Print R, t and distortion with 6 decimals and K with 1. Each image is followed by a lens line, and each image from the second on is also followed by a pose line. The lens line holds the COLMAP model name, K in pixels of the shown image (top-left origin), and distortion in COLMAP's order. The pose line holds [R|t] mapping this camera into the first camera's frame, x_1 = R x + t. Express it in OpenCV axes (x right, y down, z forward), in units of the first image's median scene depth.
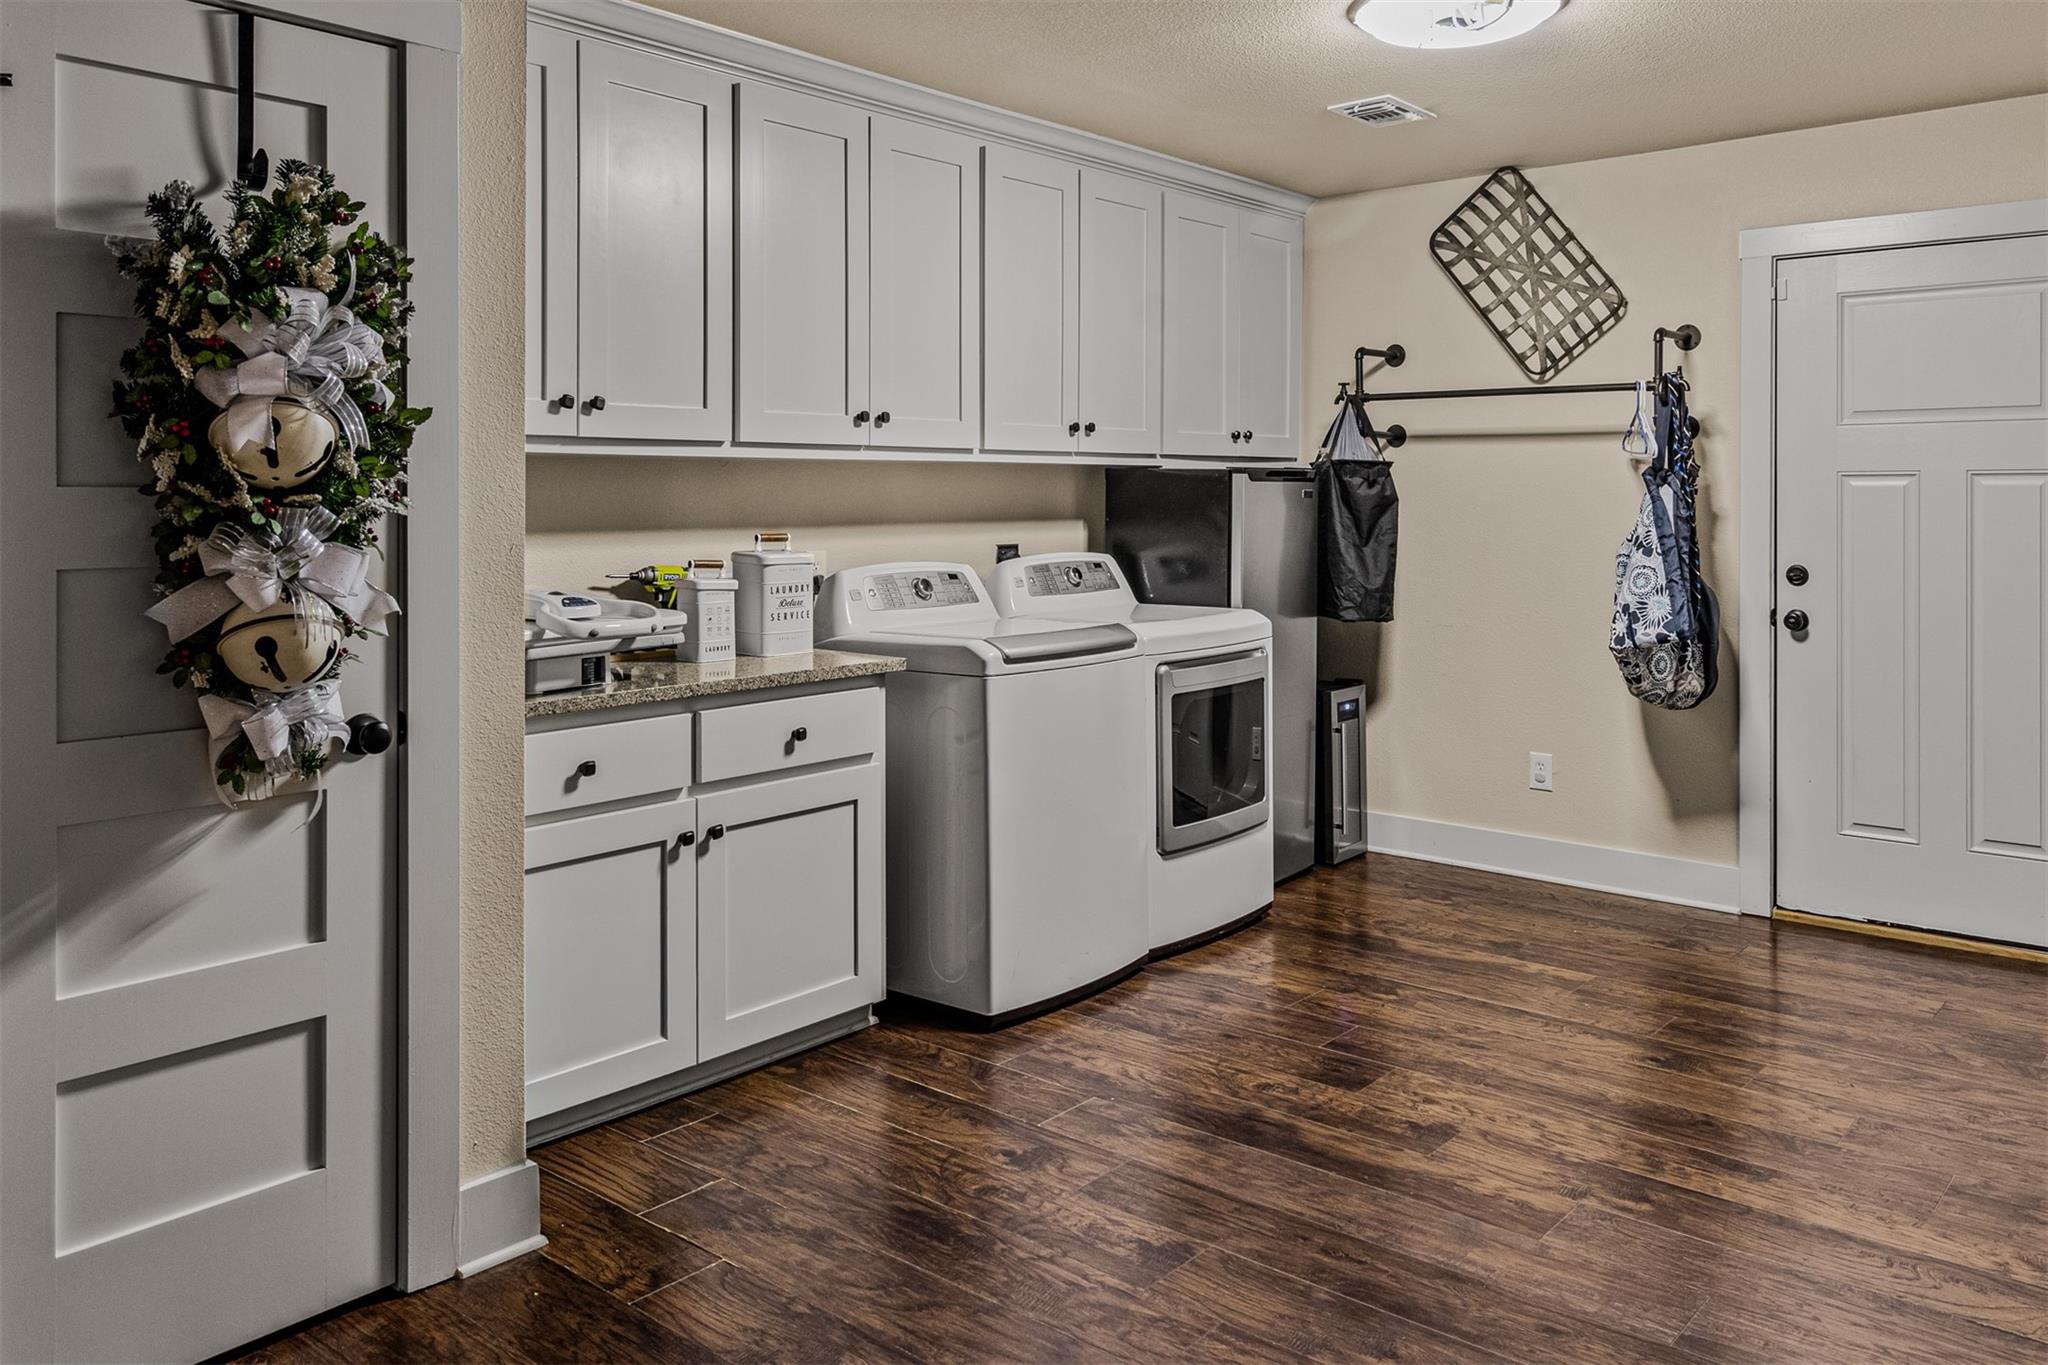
lens RADIAL K [[1531.1, 0, 1024.0], [0, 1531.1, 682.5], [0, 0, 1]] dist [-0.001038, -0.002858]
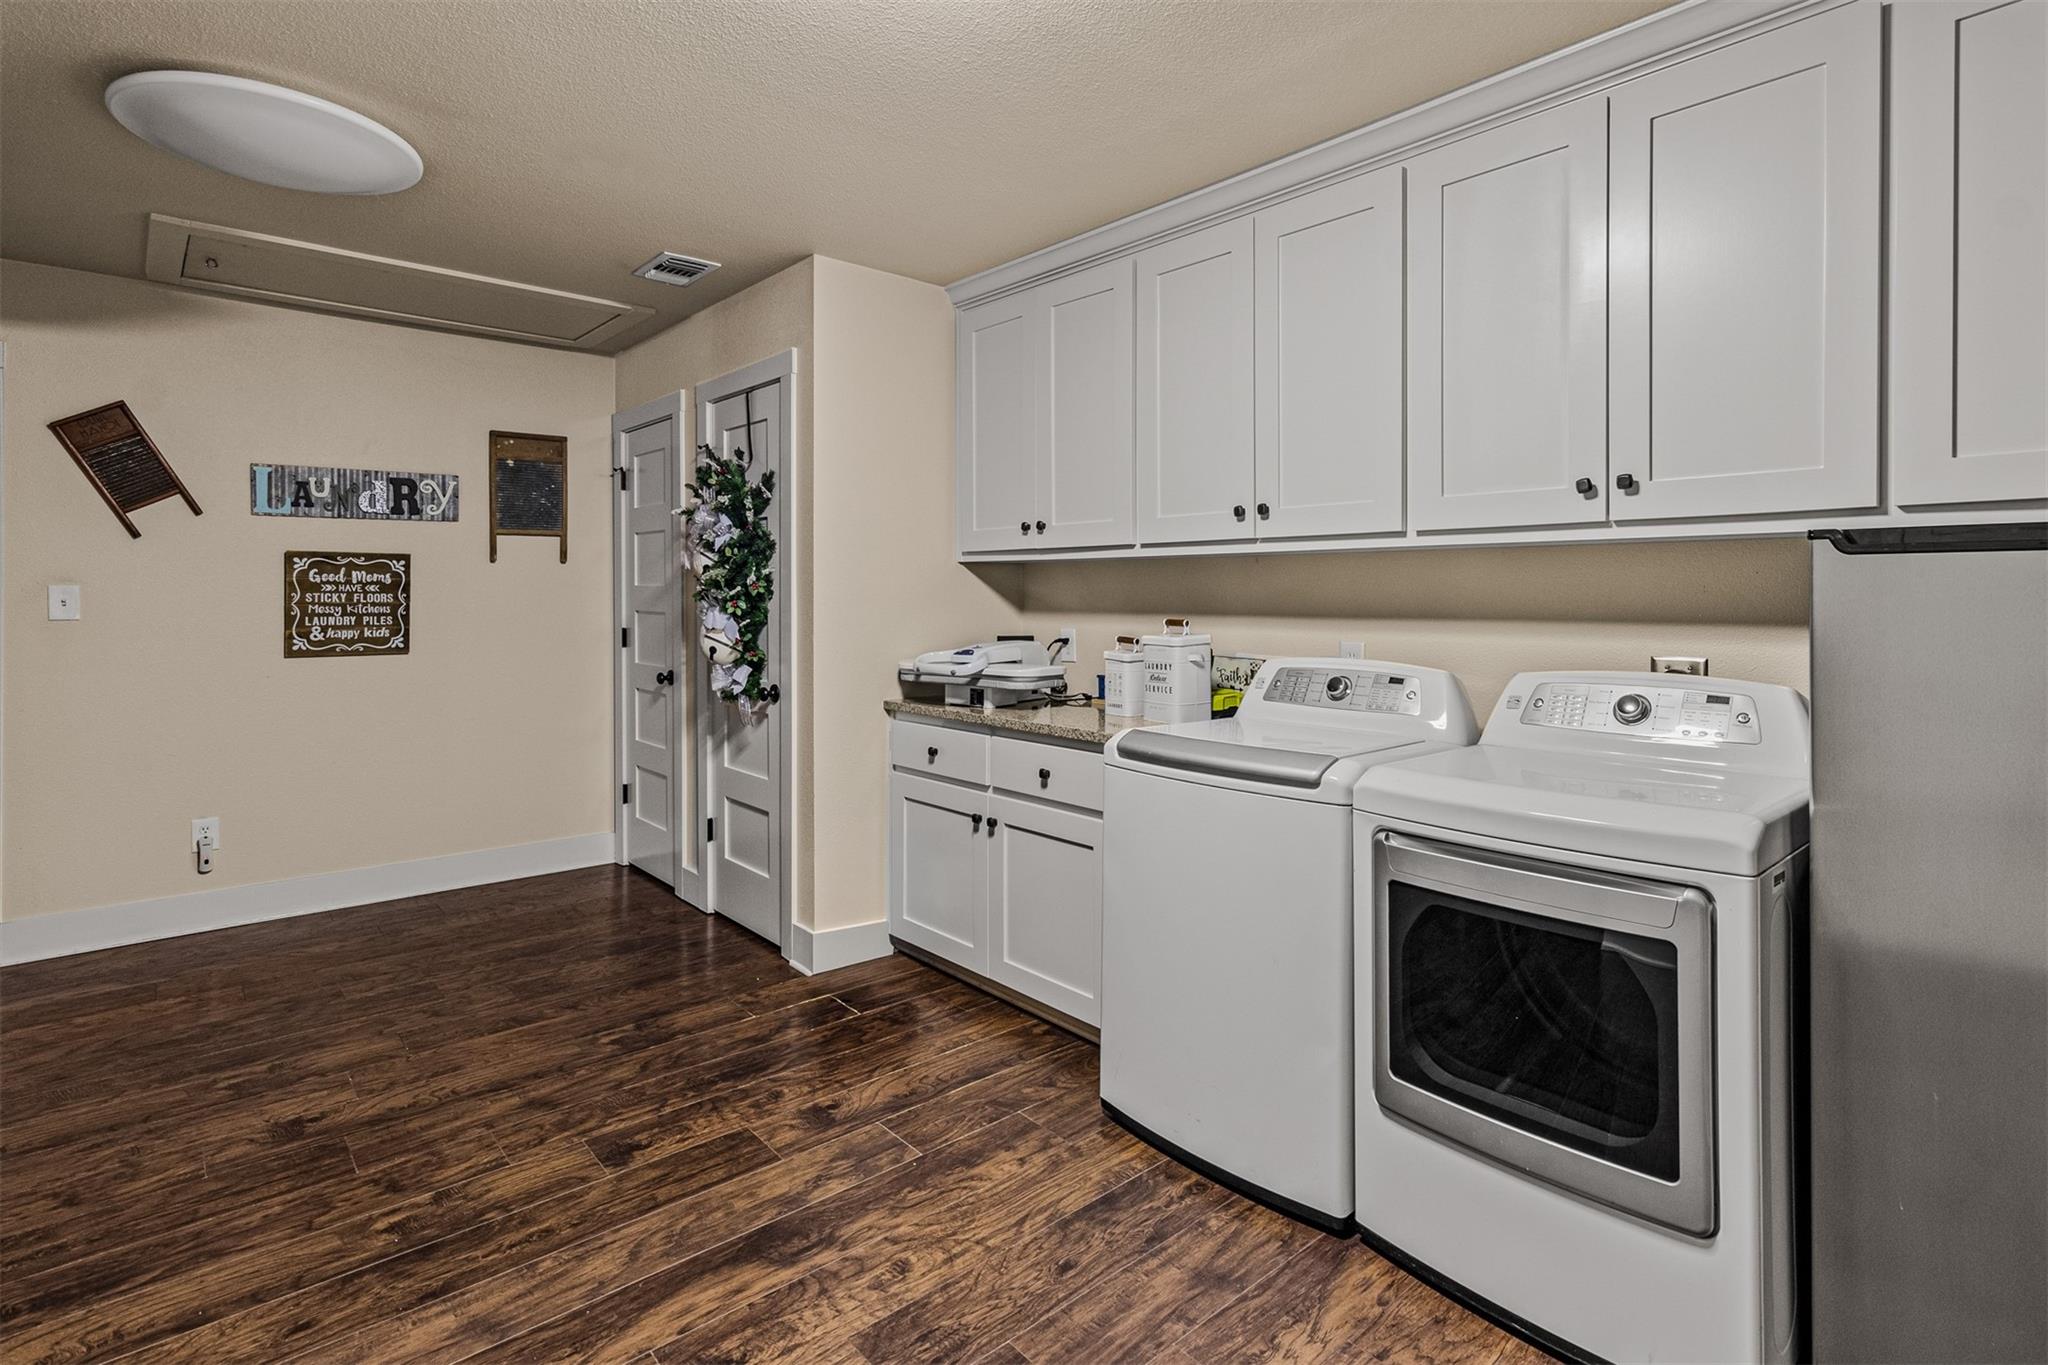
lens RADIAL K [[984.6, 0, 1024.0], [0, 984.6, 682.5], [0, 0, 1]] dist [0.003177, 0.000760]
pose [[-0.133470, 0.094010, -0.986584, 0.711205], [-0.120557, 0.986558, 0.110317, -0.140631], [0.983693, 0.133663, -0.120343, 1.163165]]
